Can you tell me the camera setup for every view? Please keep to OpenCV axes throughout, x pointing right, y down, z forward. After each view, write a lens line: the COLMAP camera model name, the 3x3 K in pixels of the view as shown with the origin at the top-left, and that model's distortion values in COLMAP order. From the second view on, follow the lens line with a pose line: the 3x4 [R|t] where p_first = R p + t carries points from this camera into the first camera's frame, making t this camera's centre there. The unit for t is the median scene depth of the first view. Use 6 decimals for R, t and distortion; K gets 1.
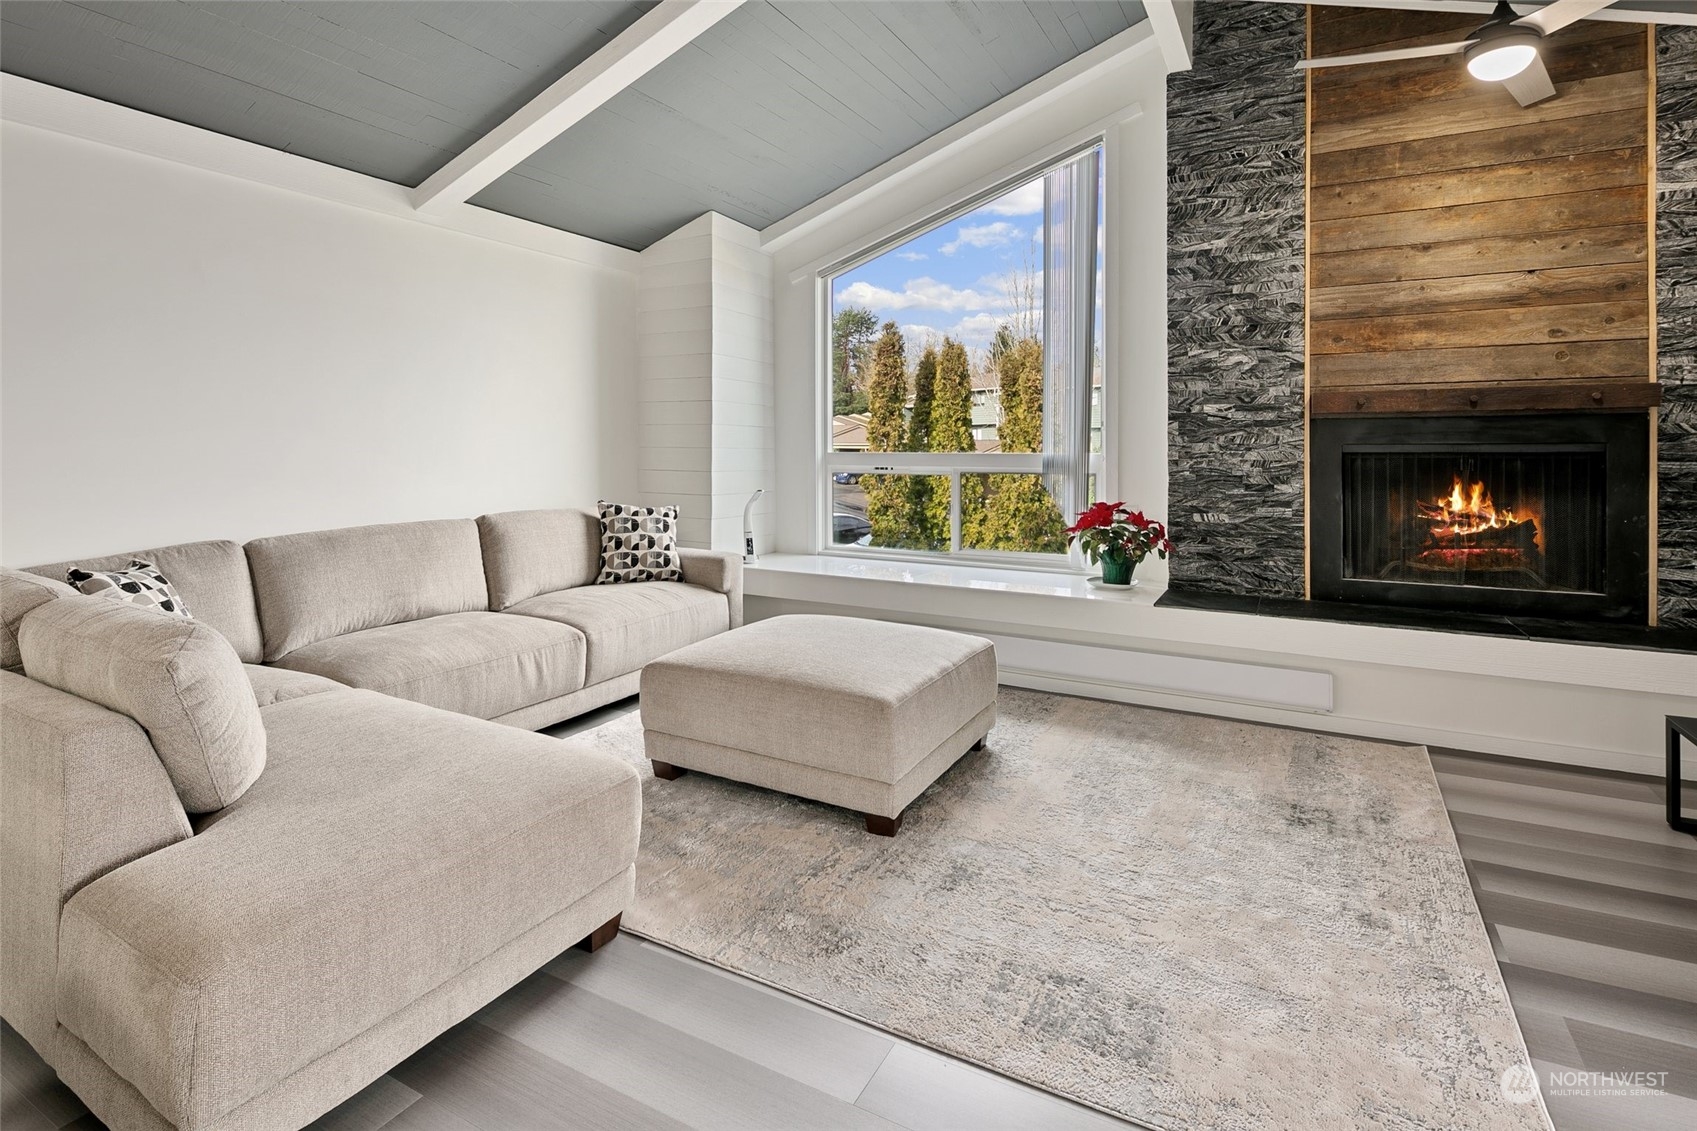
lens RADIAL K [[836.3, 0, 847.1], [0, 836.3, 555.1], [0, 0, 1]] dist [0.003317, -0.002371]
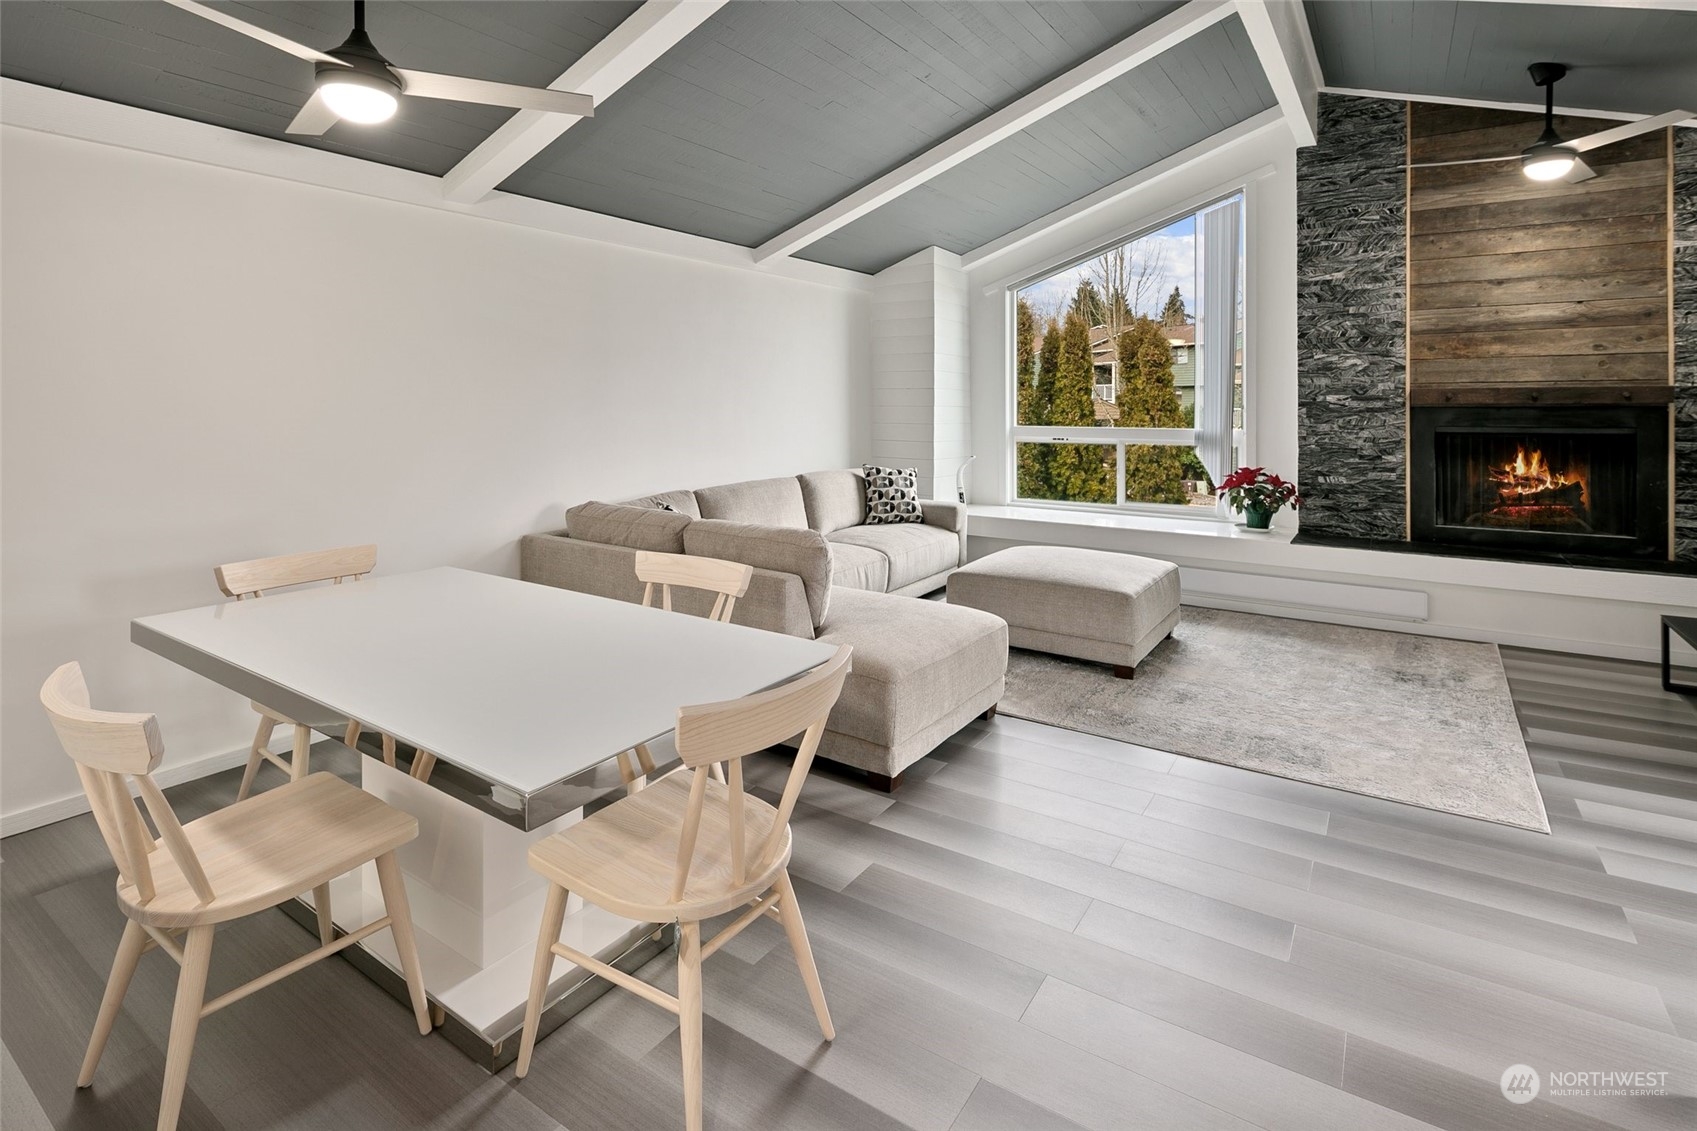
lens RADIAL K [[836.3, 0, 845.9], [0, 836.3, 496.4], [0, 0, 1]] dist [0.003317, -0.002371]
pose [[0.995855, 0.008356, -0.090572, -0.228774], [-0.009981, 0.999797, -0.017505, 0.013948], [0.090408, 0.018337, 0.995736, -0.422909]]
